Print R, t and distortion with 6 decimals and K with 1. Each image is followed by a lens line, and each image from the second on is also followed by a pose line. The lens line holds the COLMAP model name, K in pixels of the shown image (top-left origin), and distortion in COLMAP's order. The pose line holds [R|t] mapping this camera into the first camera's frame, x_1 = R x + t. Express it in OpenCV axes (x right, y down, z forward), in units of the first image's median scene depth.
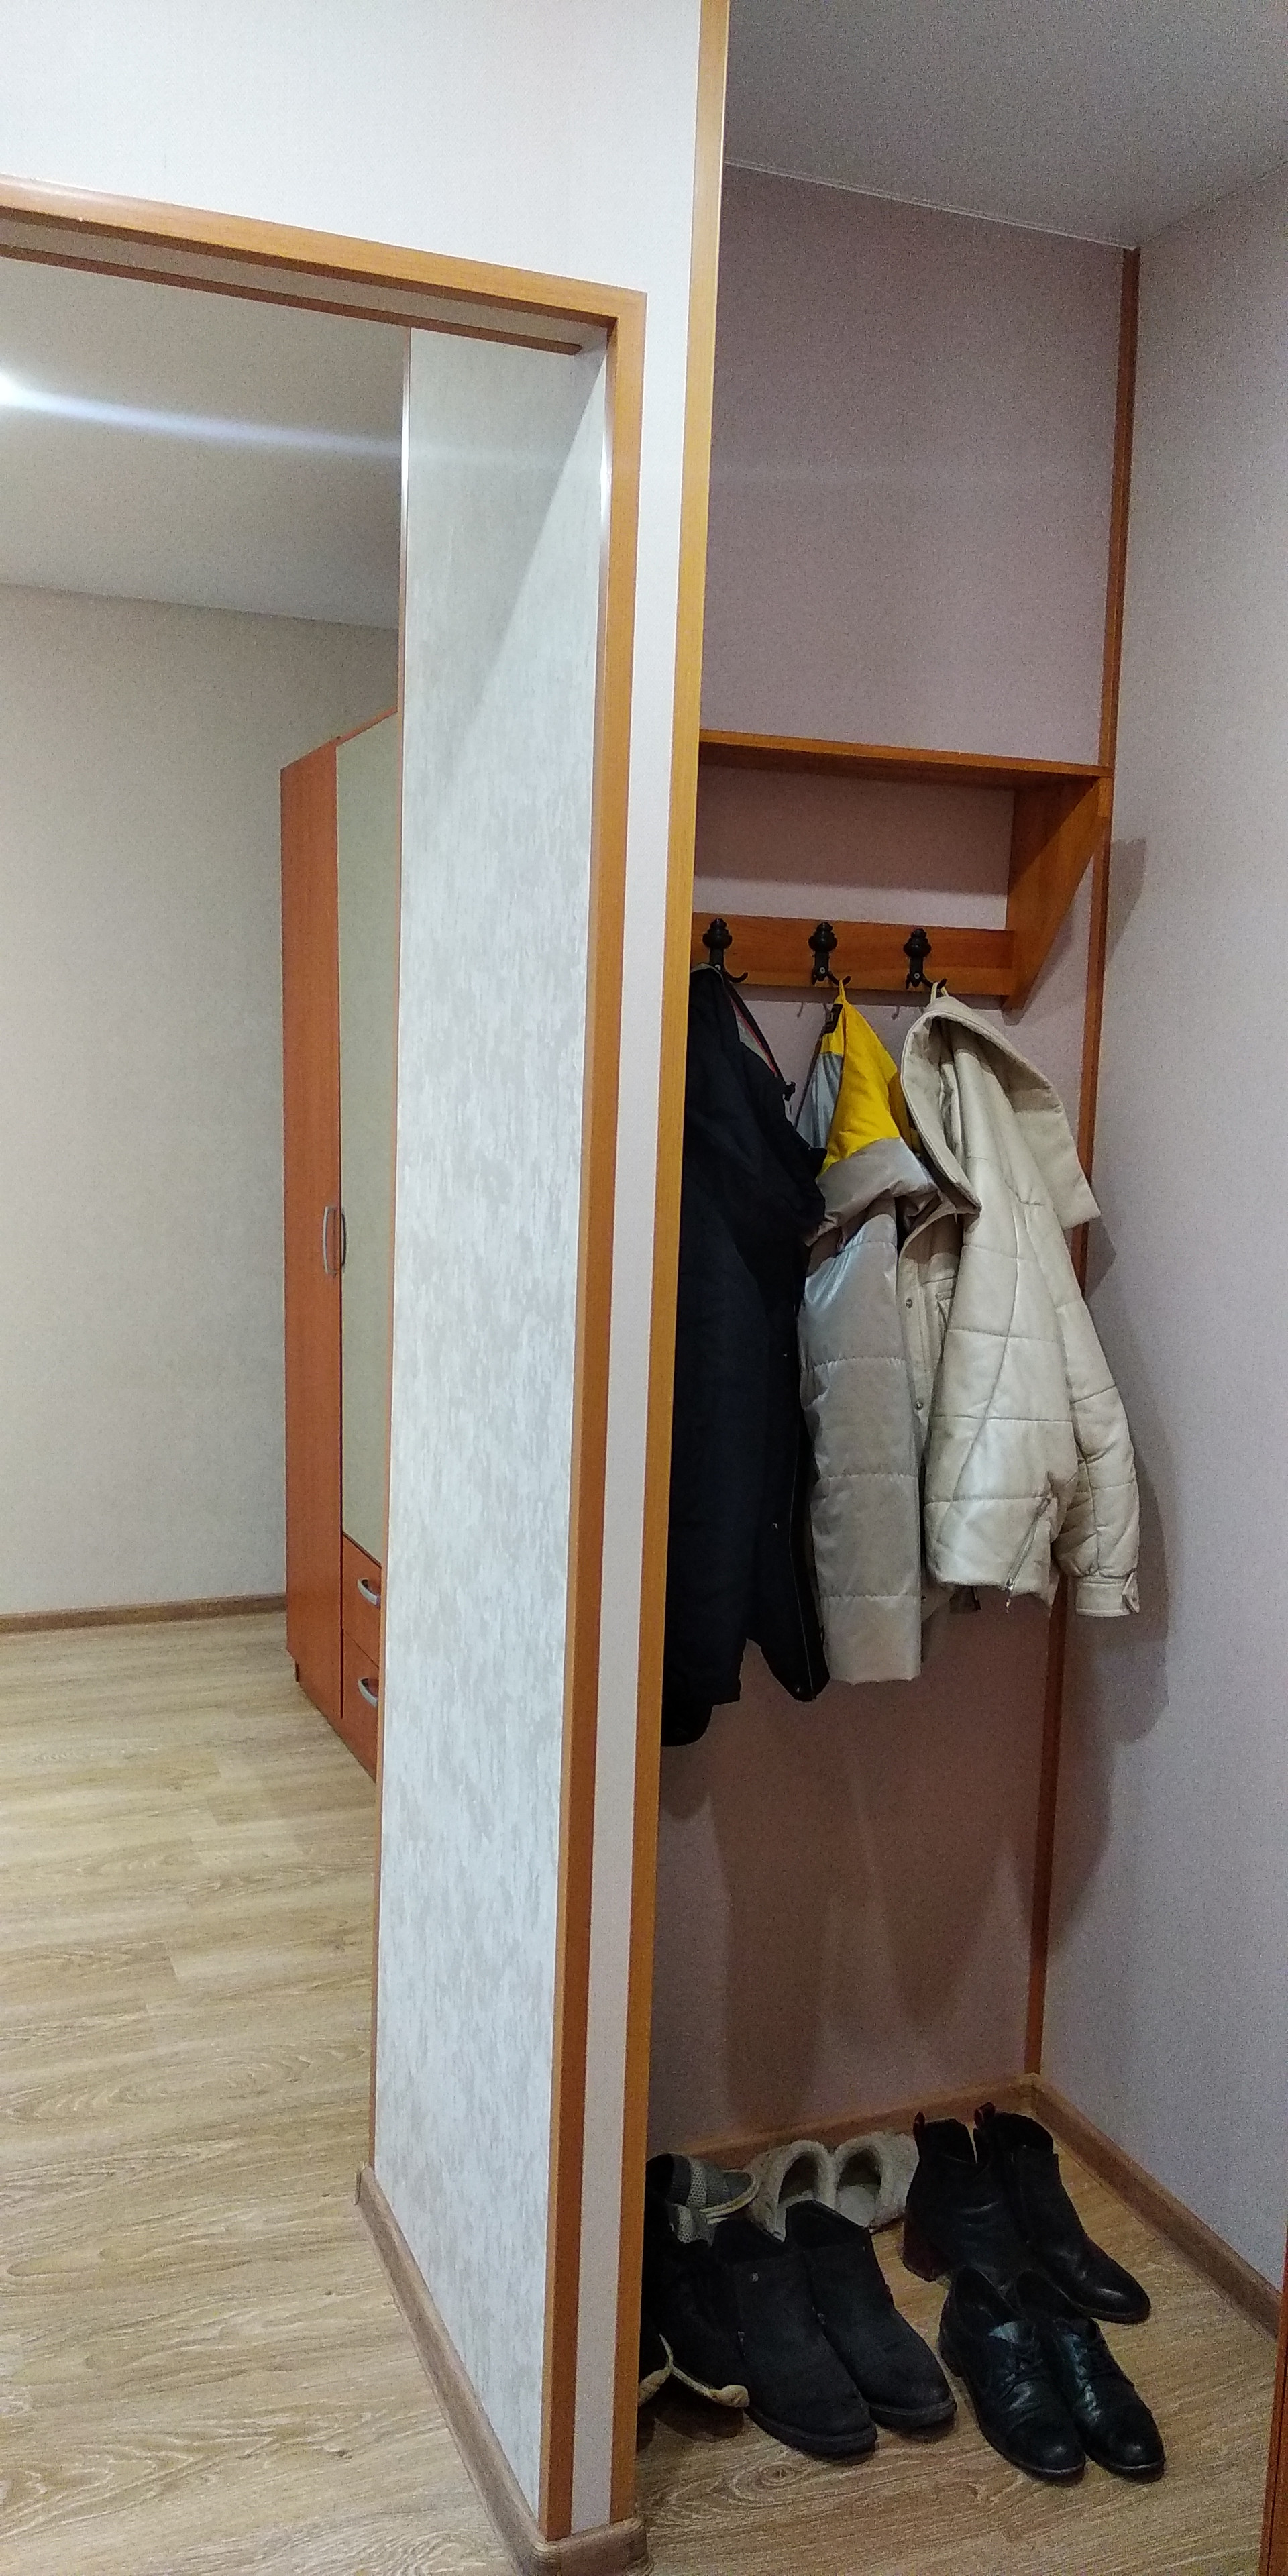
lens RADIAL K [[1990.3, 0, 651.1], [0, 1990.3, 1277.3], [0, 0, 1]] dist [0.054691, -0.094102]
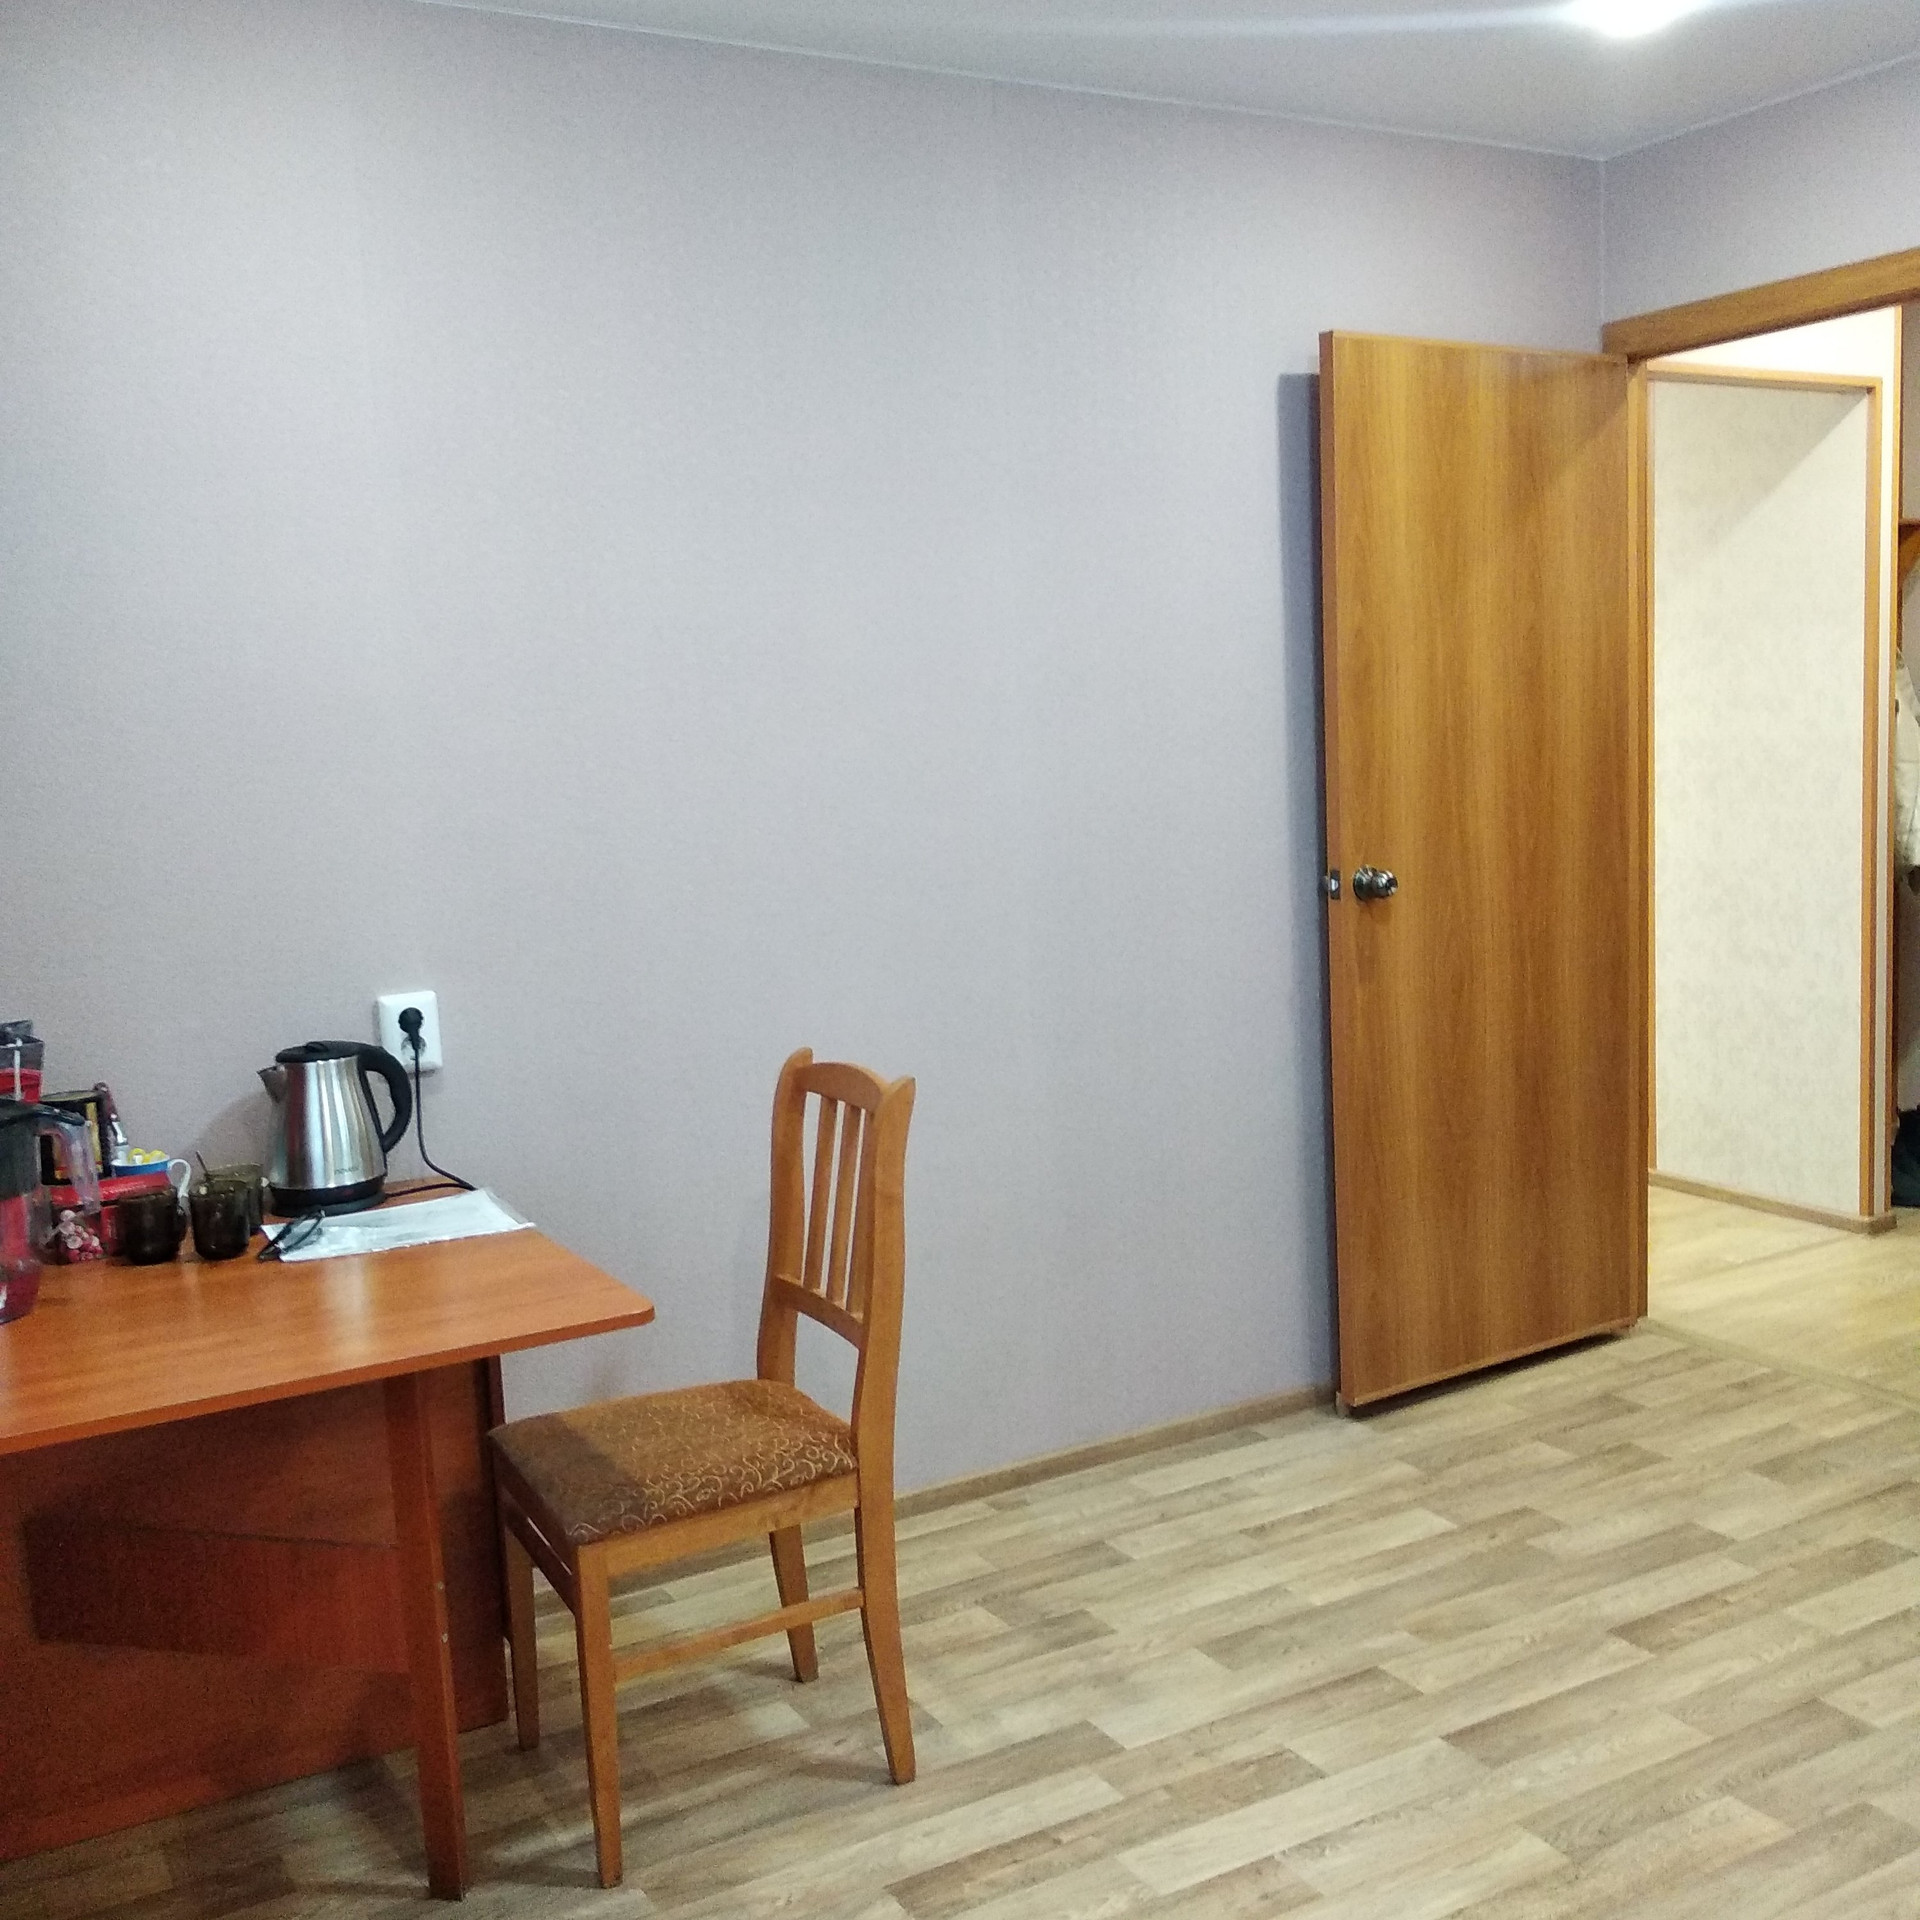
lens RADIAL K [[1996.7, 0, 955.5], [0, 1996.7, 983.5], [0, 0, 1]] dist [0.008026, 0.000000]
pose [[0.988507, -0.095485, 0.117199, -1.231961], [0.094509, 0.995427, 0.013867, 0.143868], [-0.117987, -0.002631, 0.993012, -1.191179]]
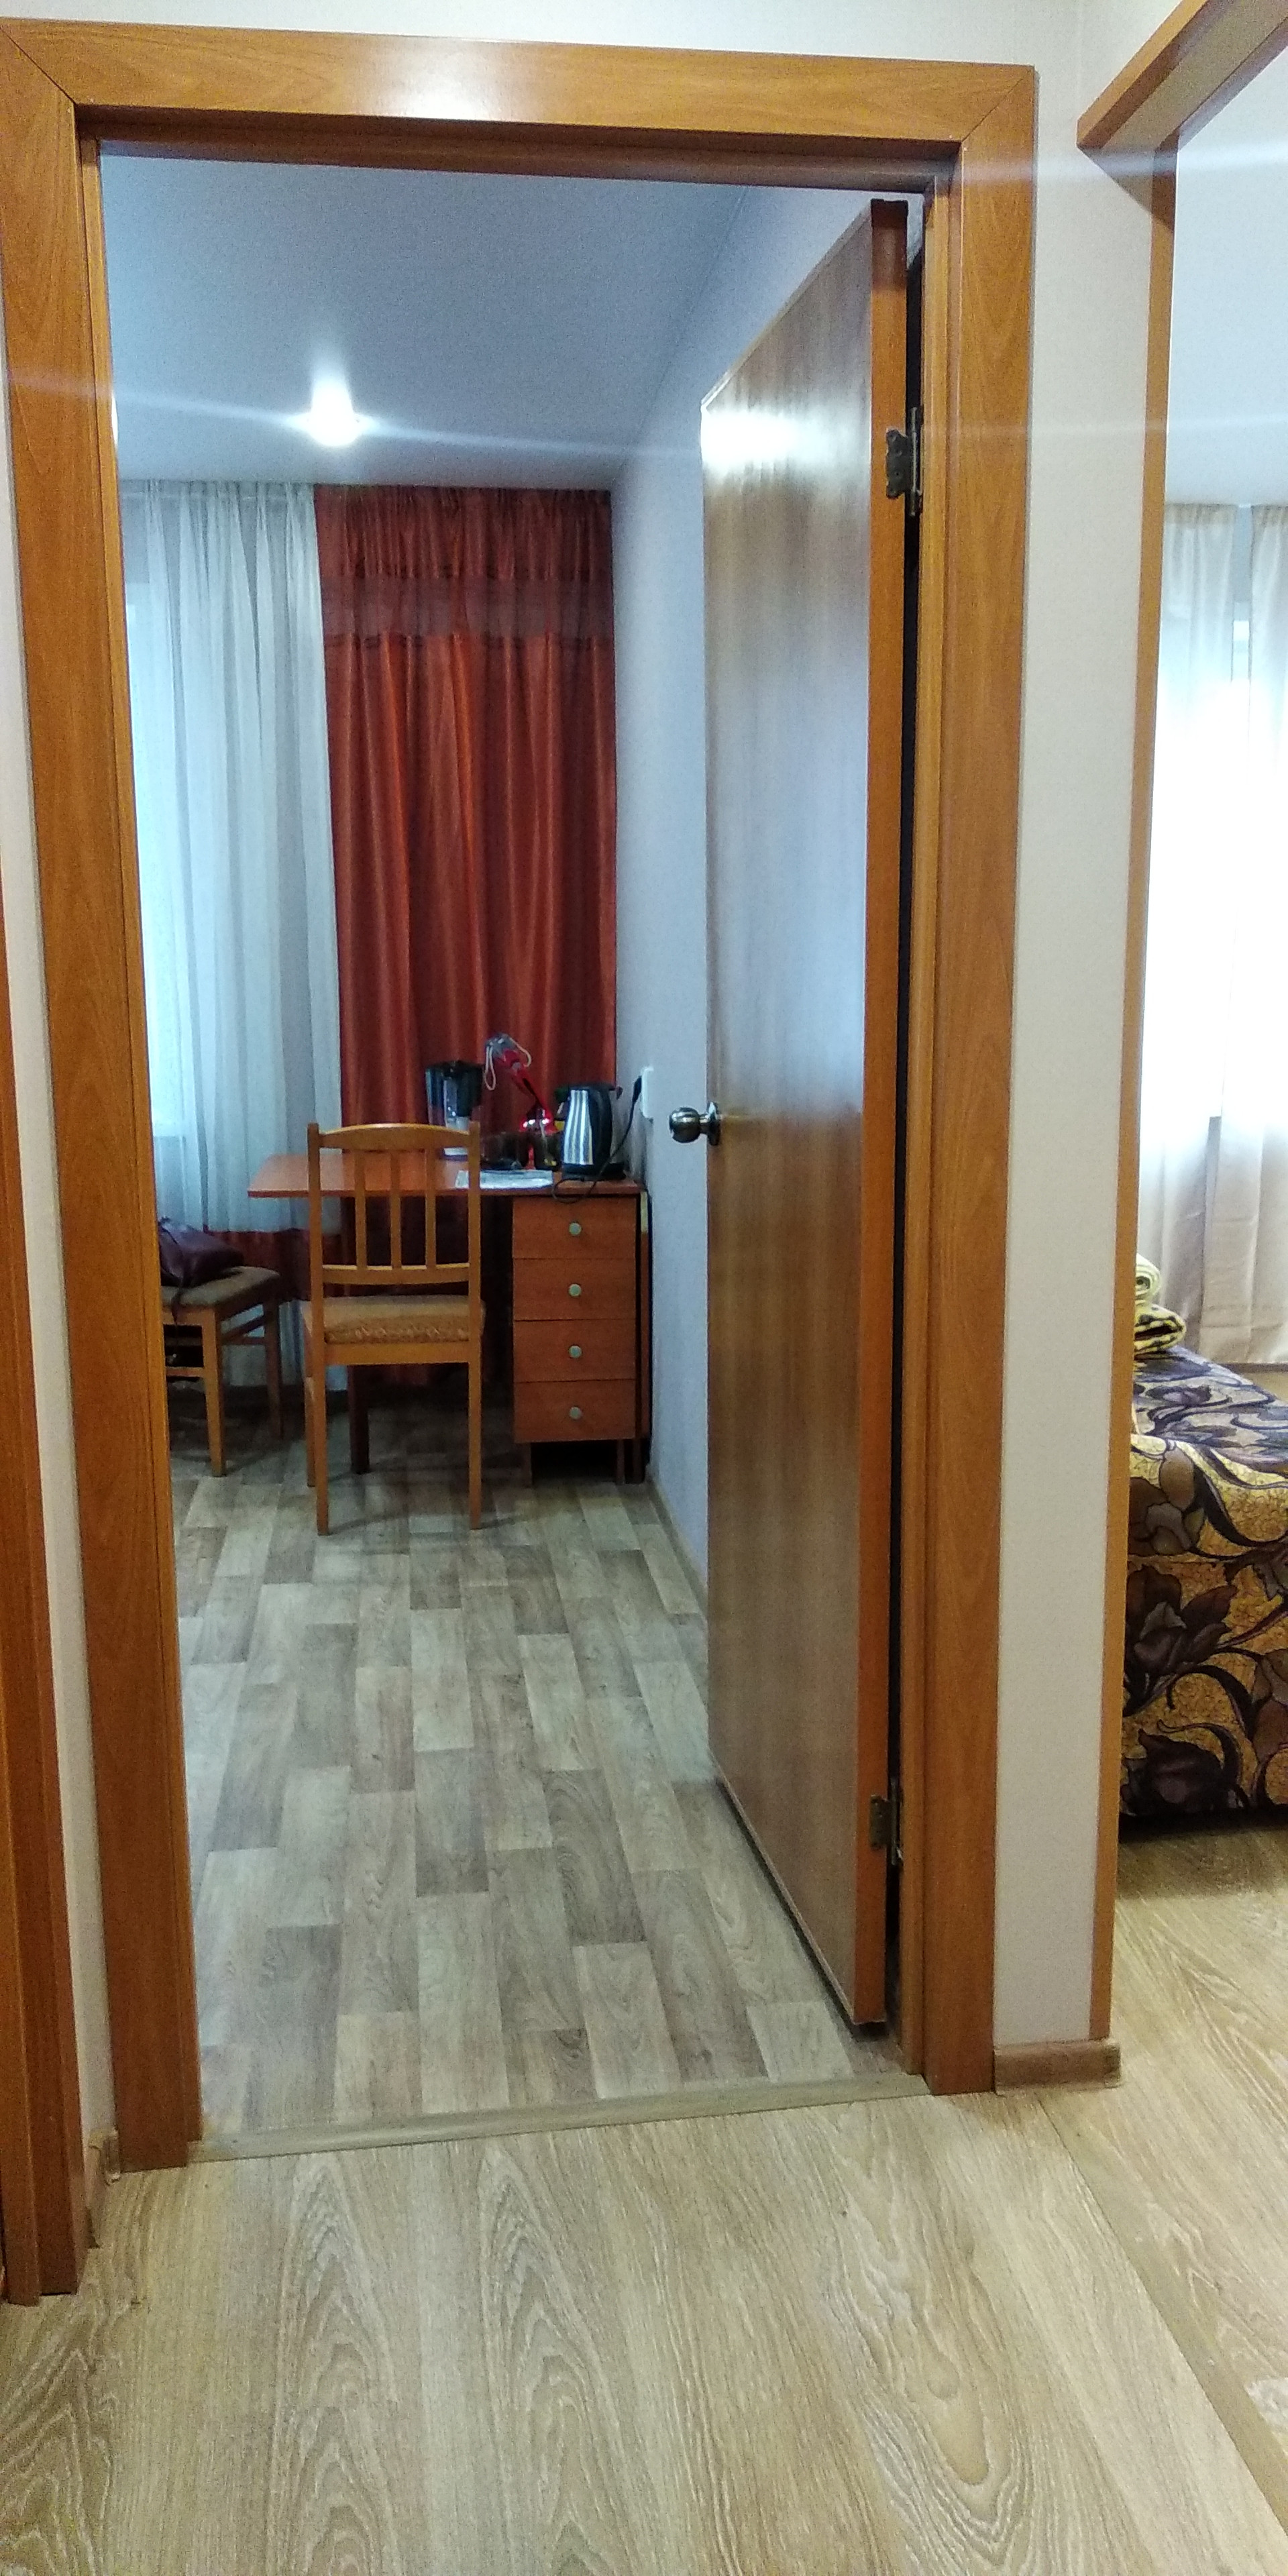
lens RADIAL K [[1990.3, 0, 636.2], [0, 1990.3, 1276.8], [0, 0, 1]] dist [0.054691, -0.094102]
pose [[-0.263804, 0.127747, -0.956079, 0.544230], [-0.120347, 0.979087, 0.164028, 0.010657], [0.957039, 0.158332, -0.242913, 0.662068]]
